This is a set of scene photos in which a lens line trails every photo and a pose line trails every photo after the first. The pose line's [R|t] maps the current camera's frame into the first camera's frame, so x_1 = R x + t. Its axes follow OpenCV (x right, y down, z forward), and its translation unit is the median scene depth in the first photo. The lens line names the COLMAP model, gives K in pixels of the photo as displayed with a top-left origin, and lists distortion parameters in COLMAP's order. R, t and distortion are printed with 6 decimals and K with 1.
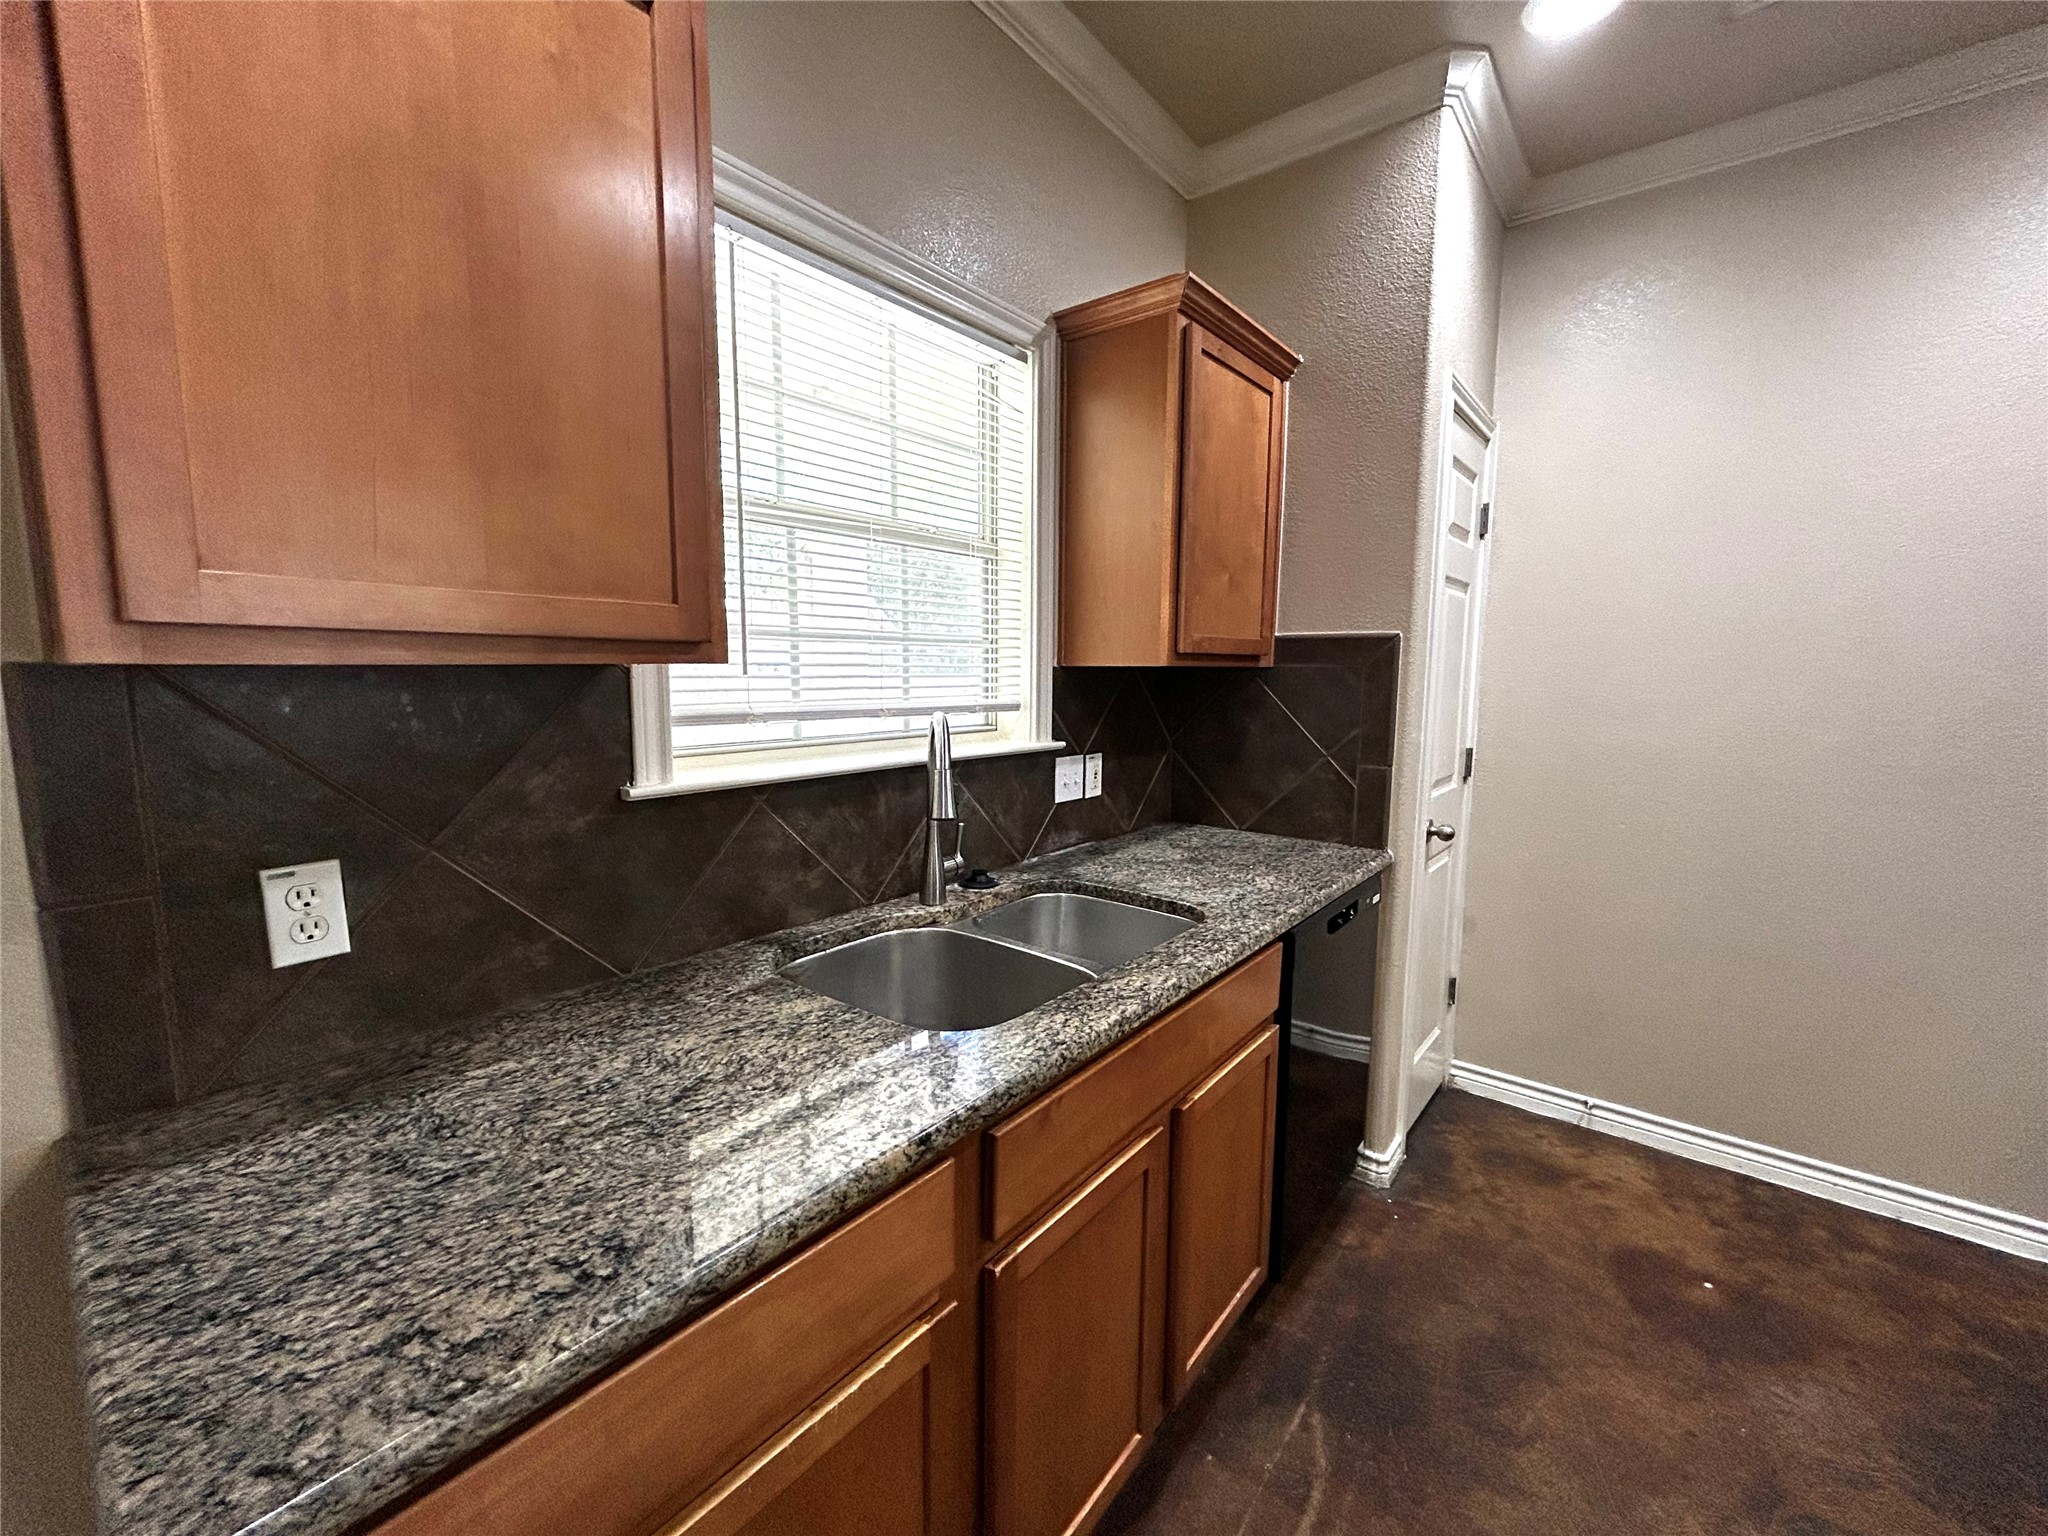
lens RADIAL K [[822.3, 0, 1023.0], [0, 822.3, 766.8], [0, 0, 1]] dist [0.000414, 0.000235]
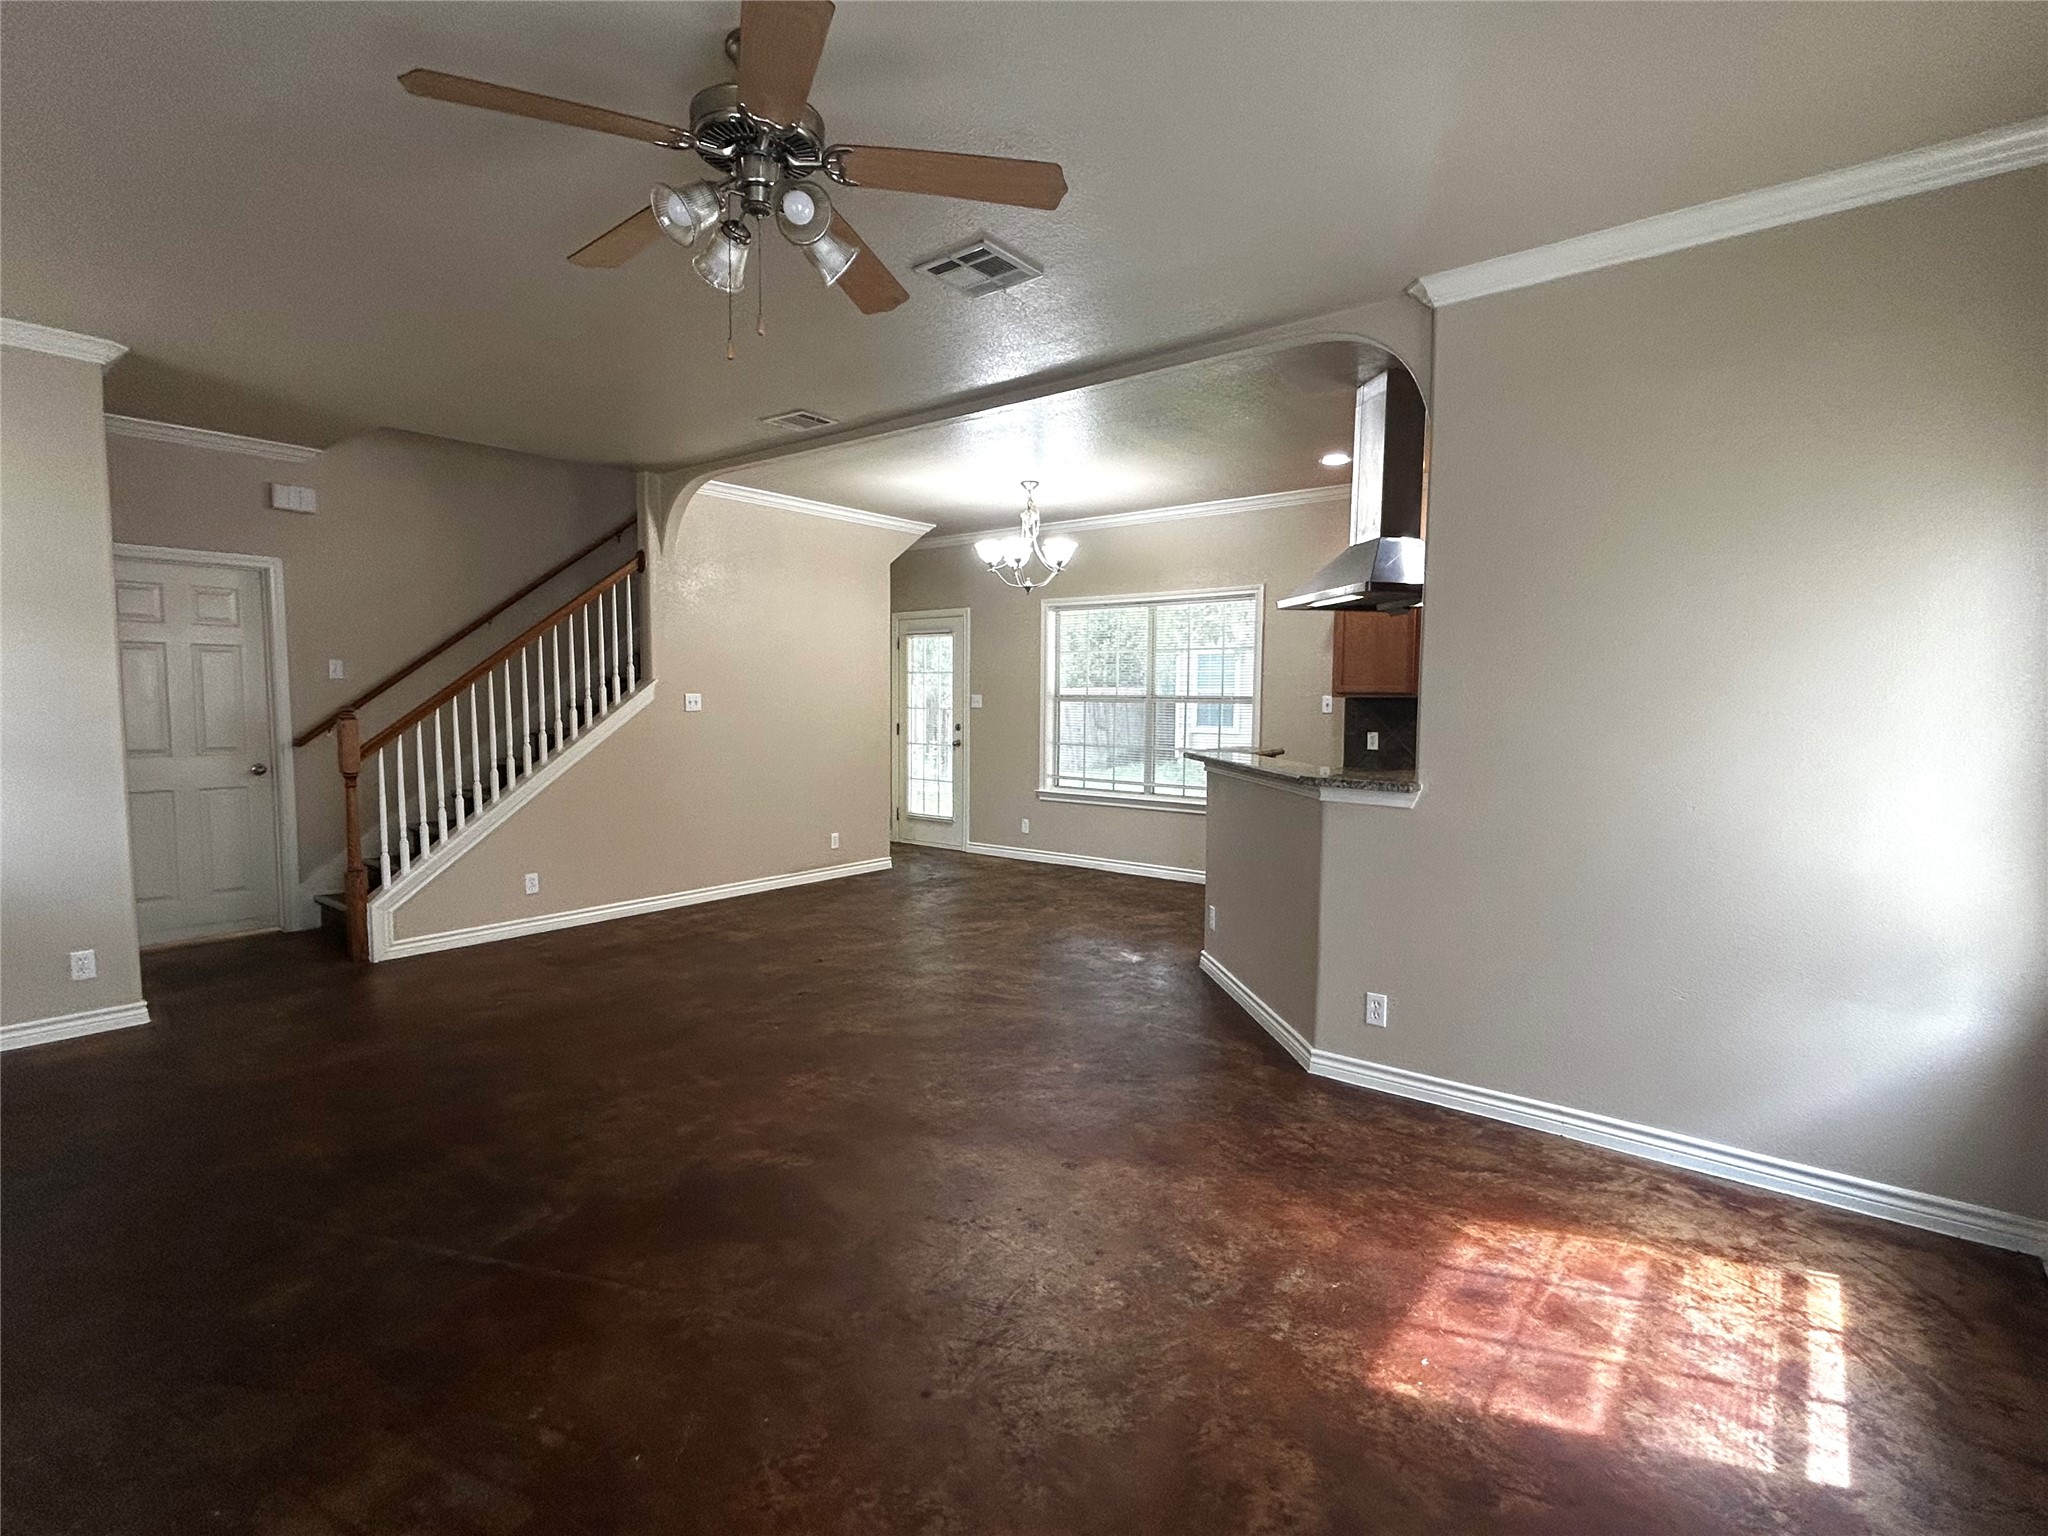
lens RADIAL K [[996.3, 0, 1024.0], [0, 996.3, 768.0], [0, 0, 1]] dist [0.020563, -0.000056]
pose [[-0.001366, 0.068169, -0.997673, 4.028158], [-0.127828, 0.989477, 0.067784, 0.135943], [0.991795, 0.127623, 0.007363, -0.948705]]
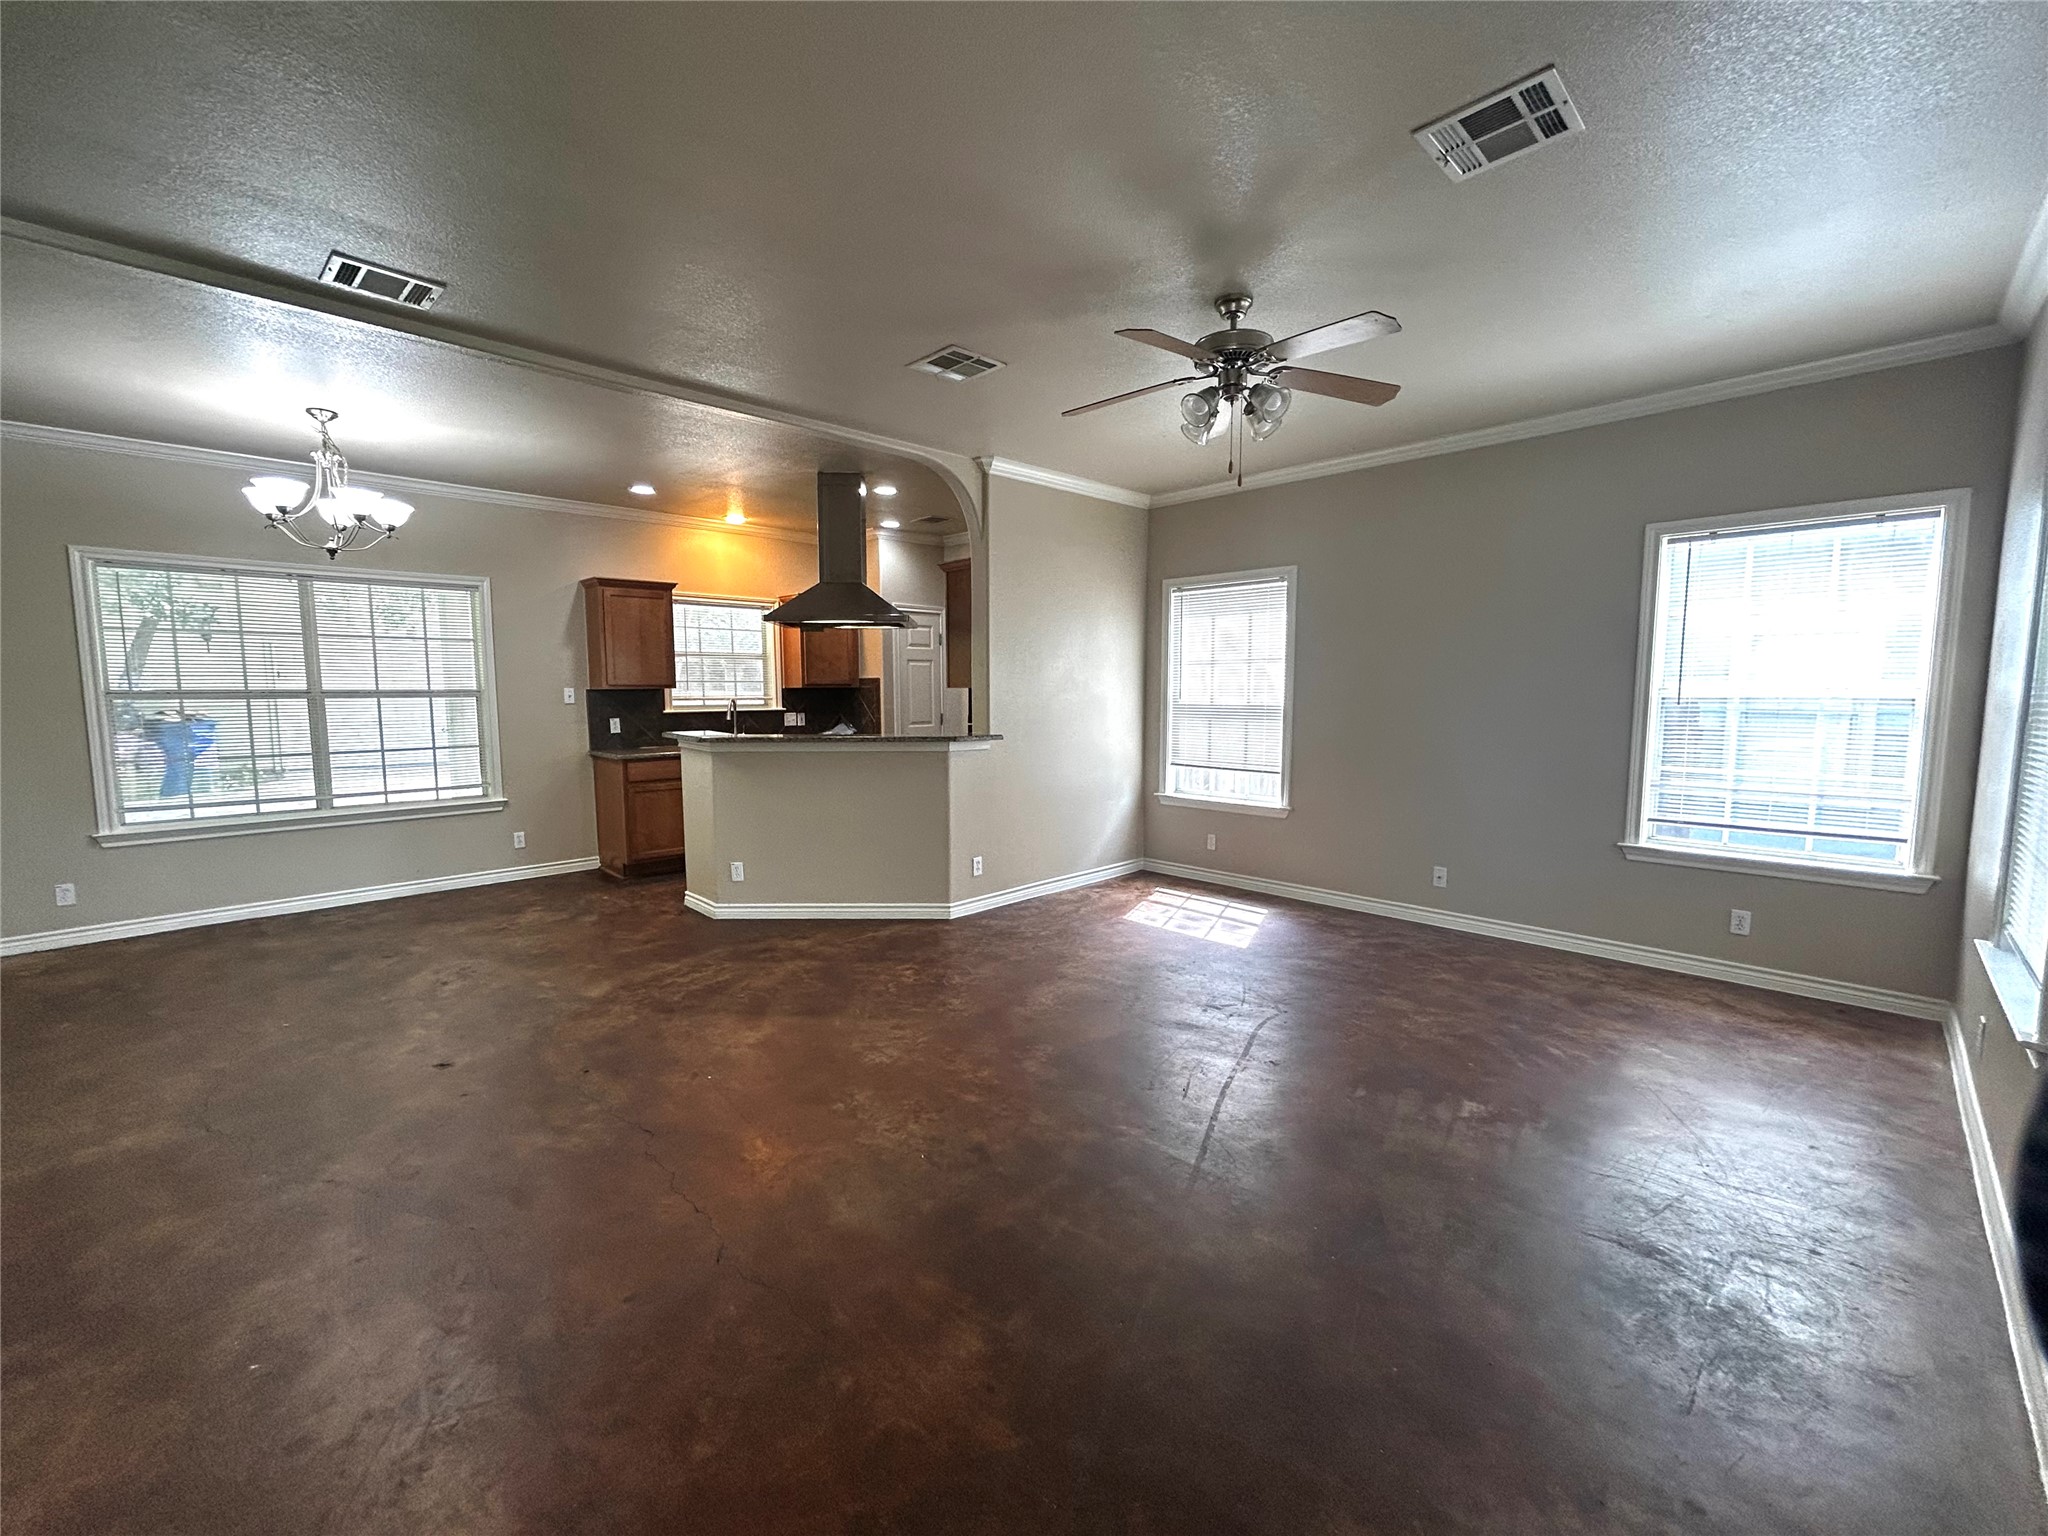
lens RADIAL K [[830.9, 0, 1021.4], [0, 830.9, 763.2], [0, 0, 1]] dist [-0.001737, 0.005724]
pose [[0.992888, 0.001027, -0.119049, 2.175474], [-0.004589, 0.999550, -0.029647, 0.450130], [0.118965, 0.029983, 0.992446, -3.585432]]
